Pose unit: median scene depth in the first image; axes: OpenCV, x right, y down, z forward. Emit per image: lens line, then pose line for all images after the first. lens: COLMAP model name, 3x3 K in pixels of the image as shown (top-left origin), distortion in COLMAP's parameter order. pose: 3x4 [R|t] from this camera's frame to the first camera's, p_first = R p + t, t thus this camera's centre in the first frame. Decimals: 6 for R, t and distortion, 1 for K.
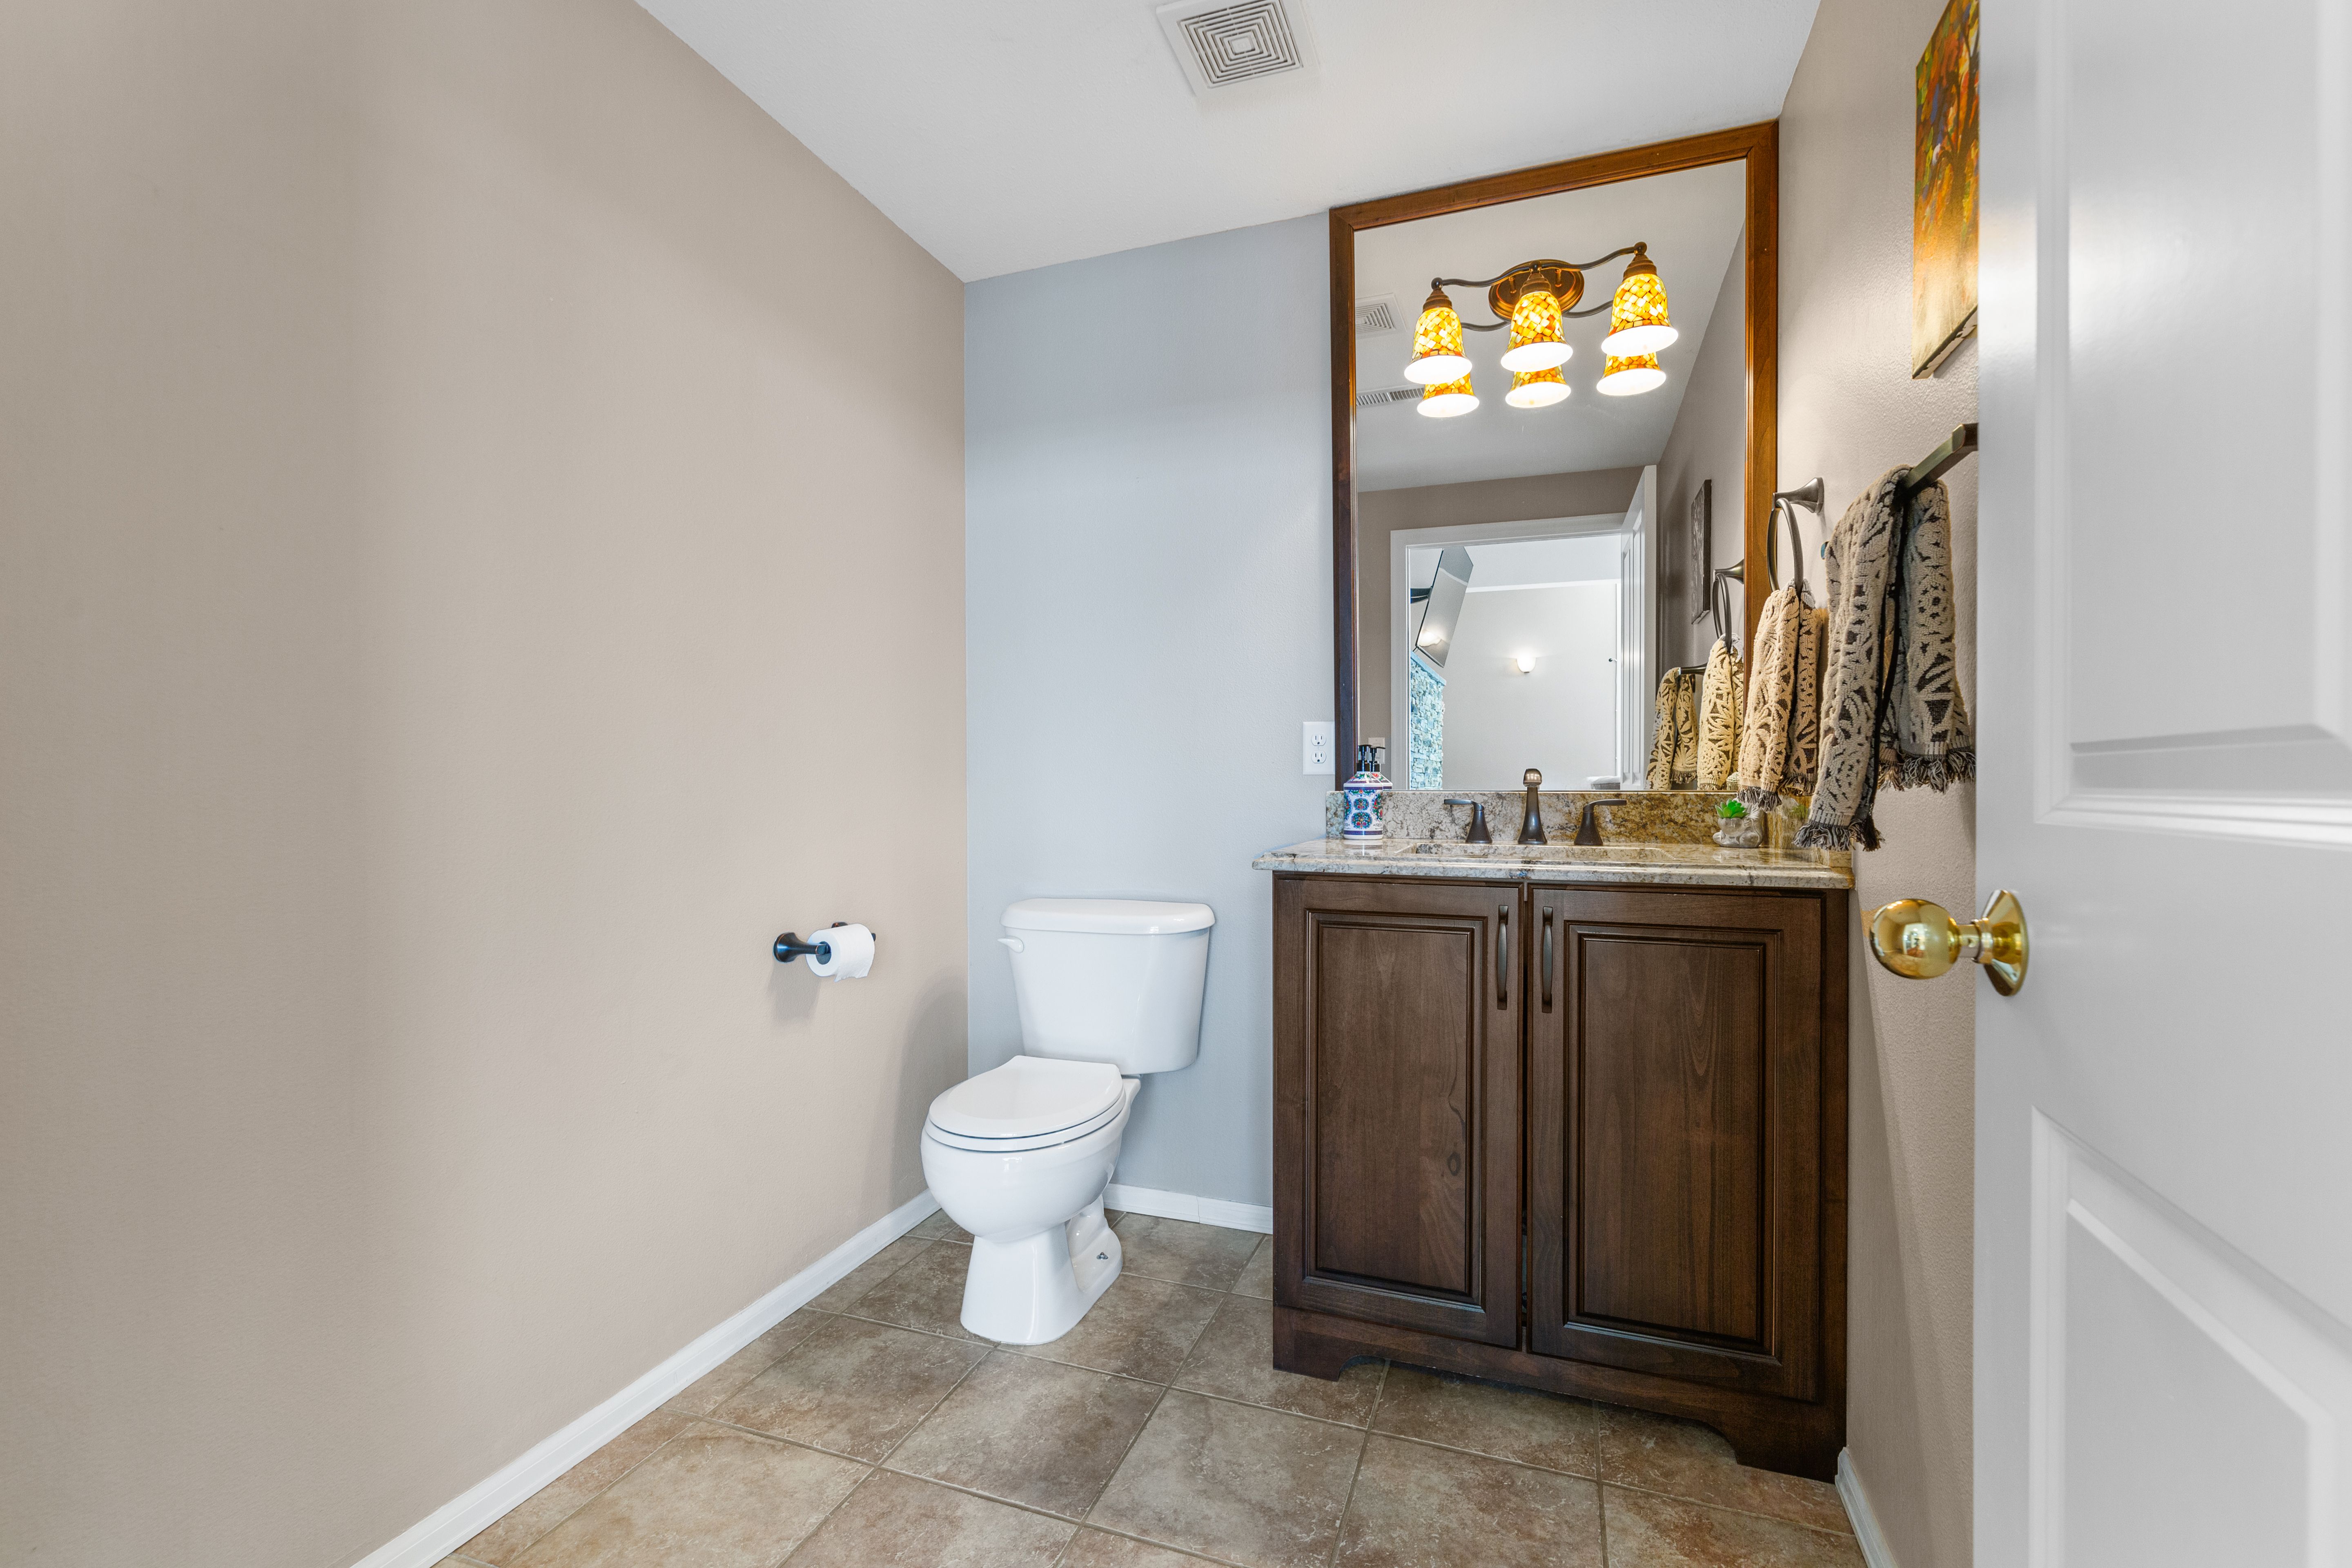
lens RADIAL K [[1020.8, 0, 1171.5], [0, 1020.8, 773.8], [0, 0, 1]] dist [0.001635, 0.000083]
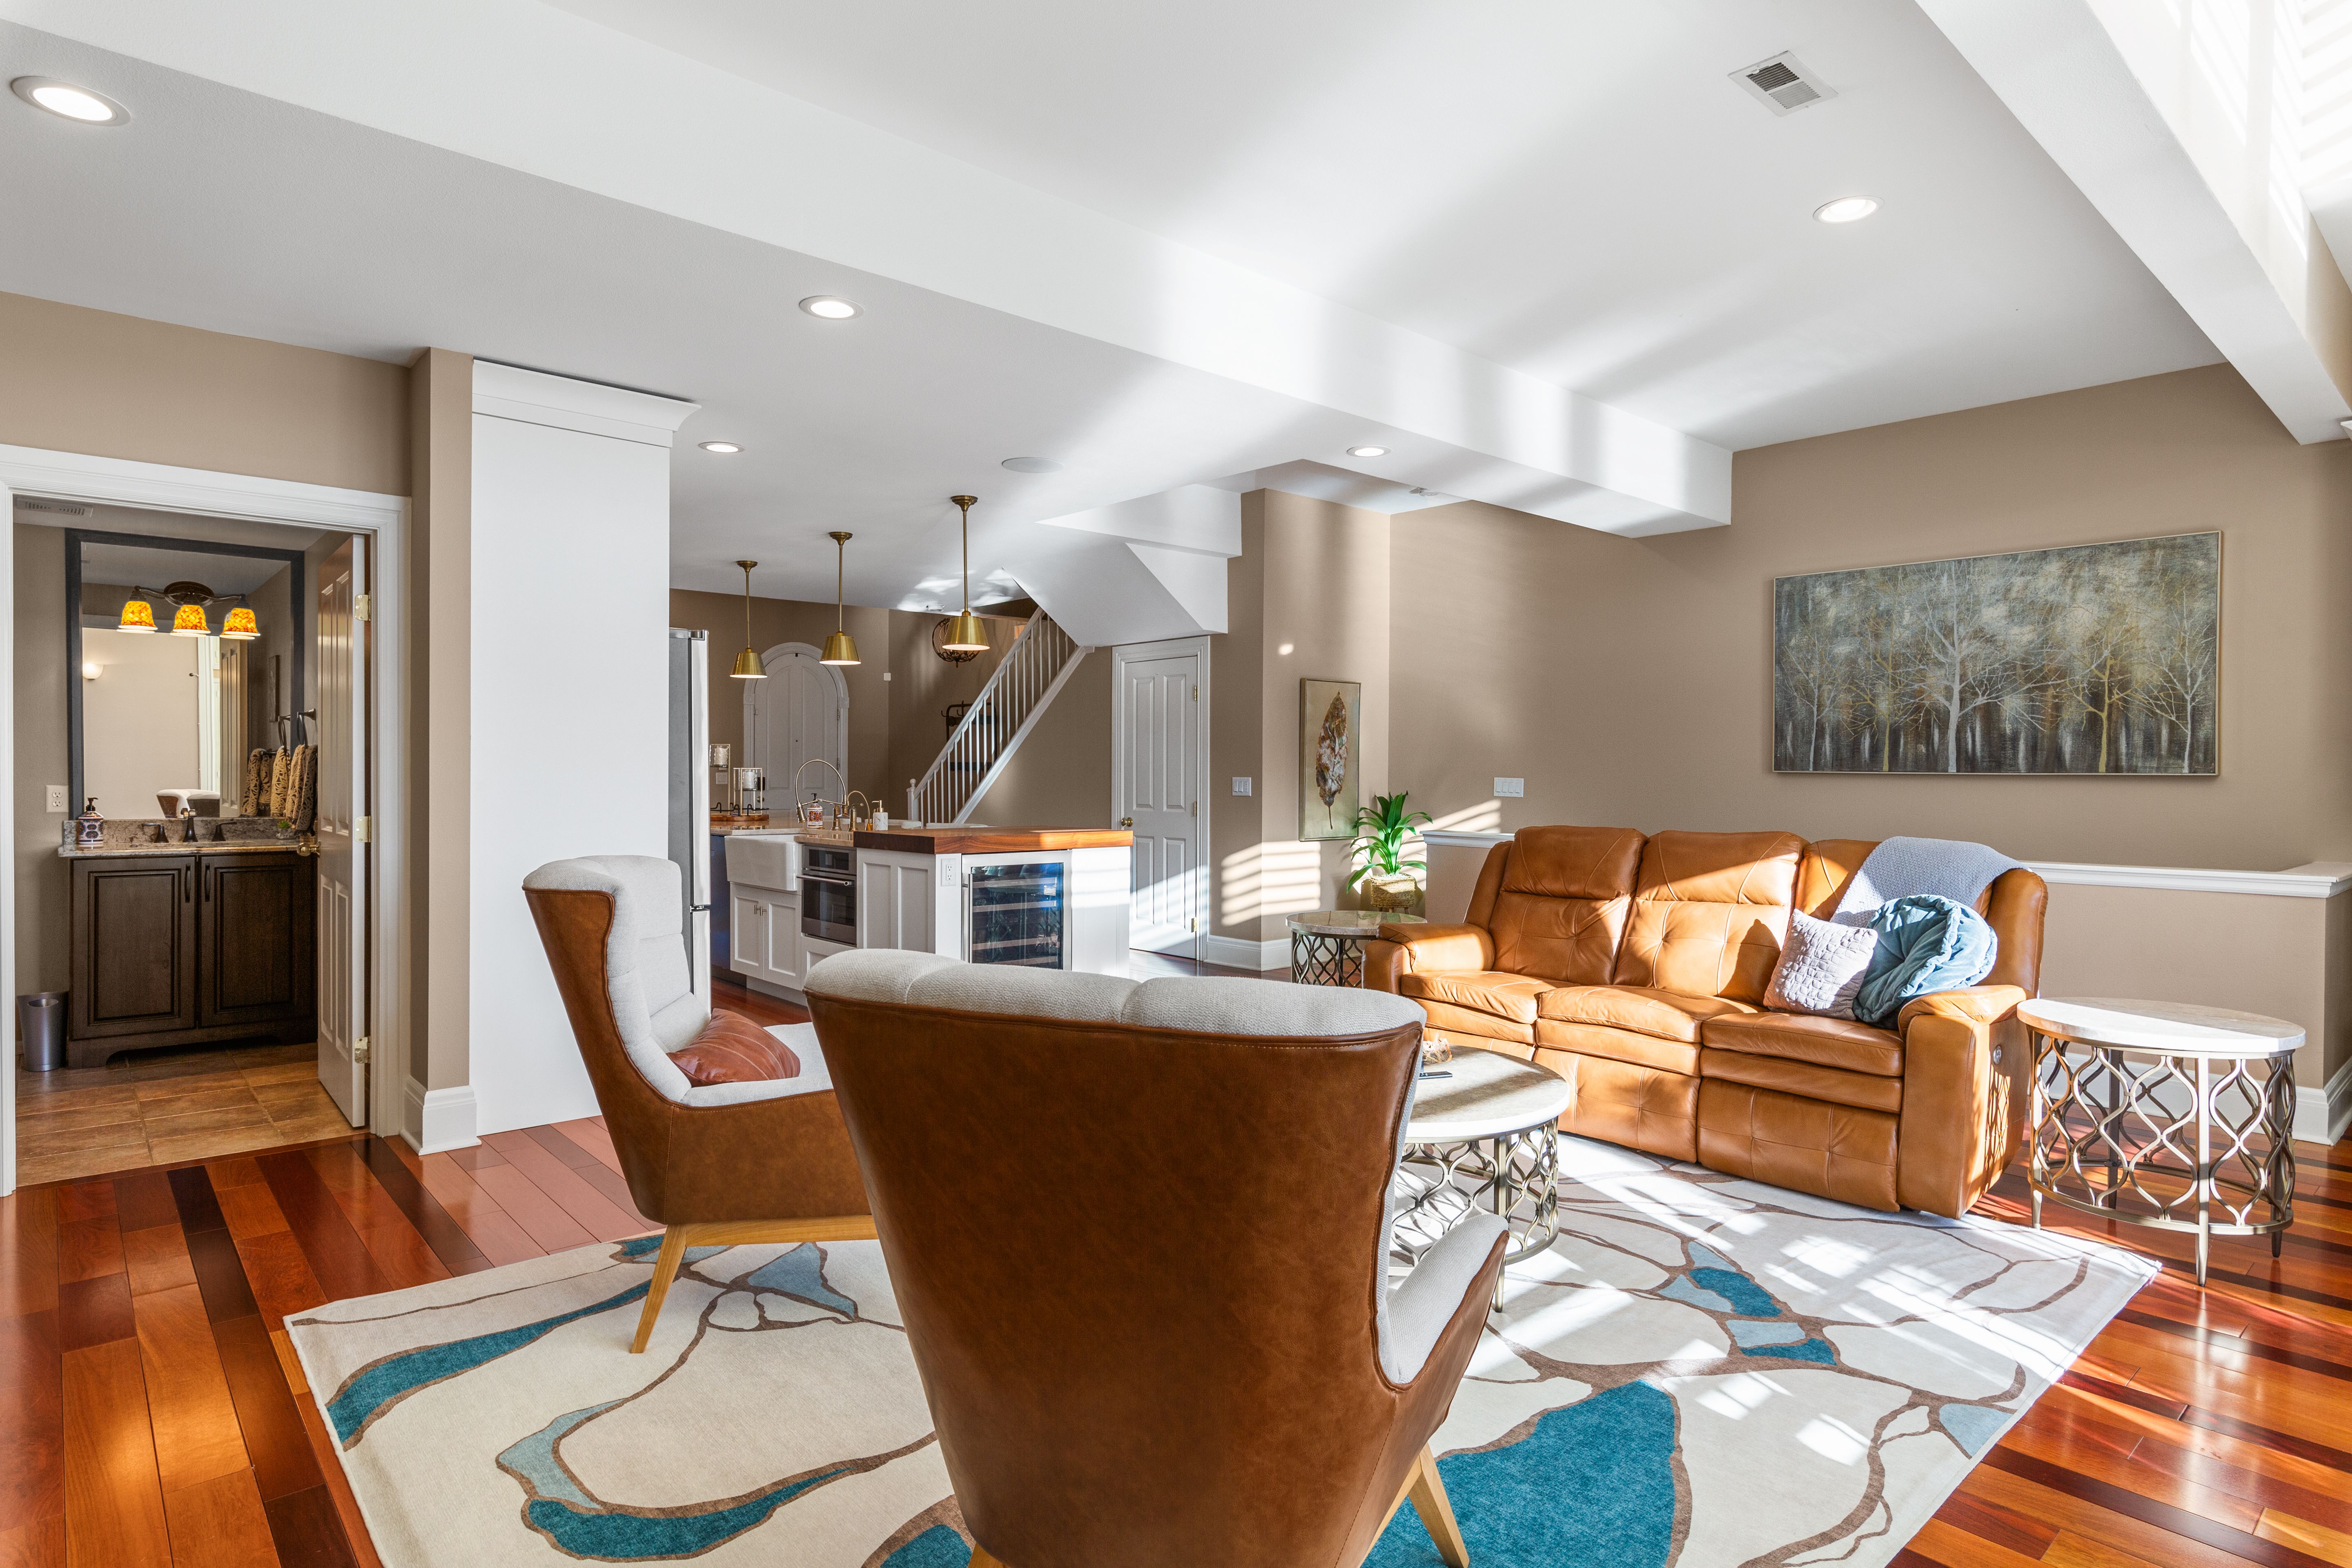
lens RADIAL K [[1260.7, 0, 1176.0], [0, 1260.7, 784.0], [0, 0, 1]] dist [-0.001626, 0.000155]
pose [[0.465583, -0.007591, 0.884971, -1.231150], [-0.006250, 0.999910, 0.011865, -0.119655], [-0.884982, -0.011056, 0.465494, -2.504749]]
